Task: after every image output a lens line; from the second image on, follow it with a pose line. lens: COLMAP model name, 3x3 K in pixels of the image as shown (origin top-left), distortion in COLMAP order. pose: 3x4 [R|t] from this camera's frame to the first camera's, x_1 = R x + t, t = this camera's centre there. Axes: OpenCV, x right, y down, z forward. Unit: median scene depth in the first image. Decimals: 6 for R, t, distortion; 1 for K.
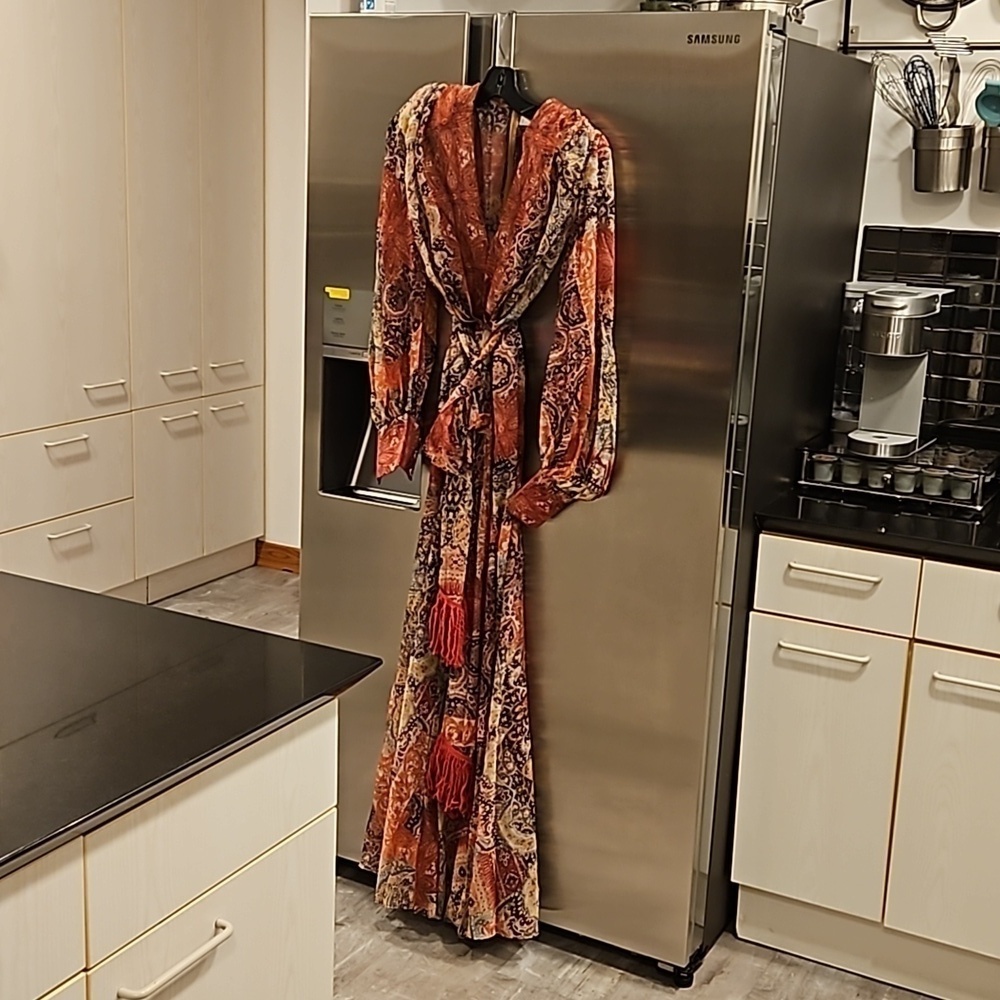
lens RADIAL K [[1432.2, 0, 495.6], [0, 1432.2, 501.6], [0, 0, 1]] dist [0.076961, 0.000000]
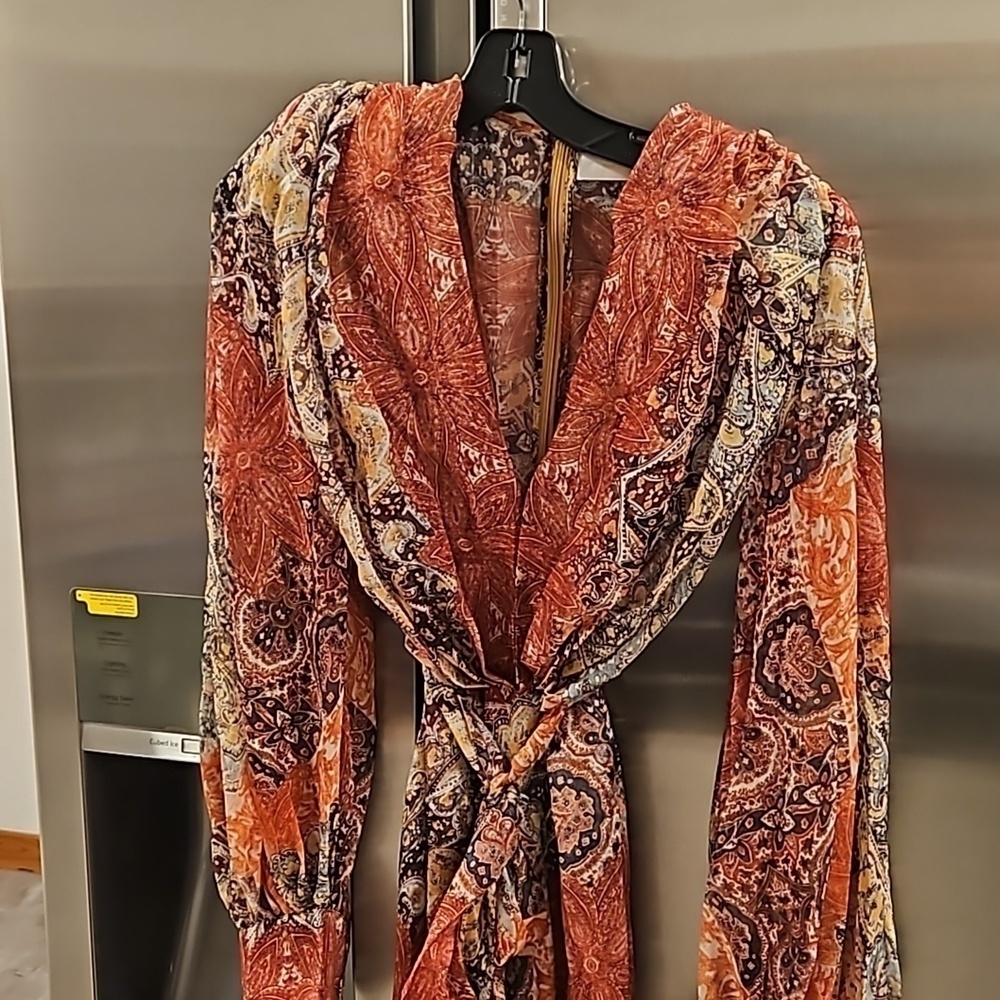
lens RADIAL K [[1432.2, 0, 491.4], [0, 1432.2, 502.2], [0, 0, 1]] dist [0.076961, 0.000000]
pose [[0.979994, -0.090918, 0.177044, -0.079598], [0.096296, 0.995109, -0.022005, -0.168930], [-0.174178, 0.038614, 0.983957, 0.627298]]
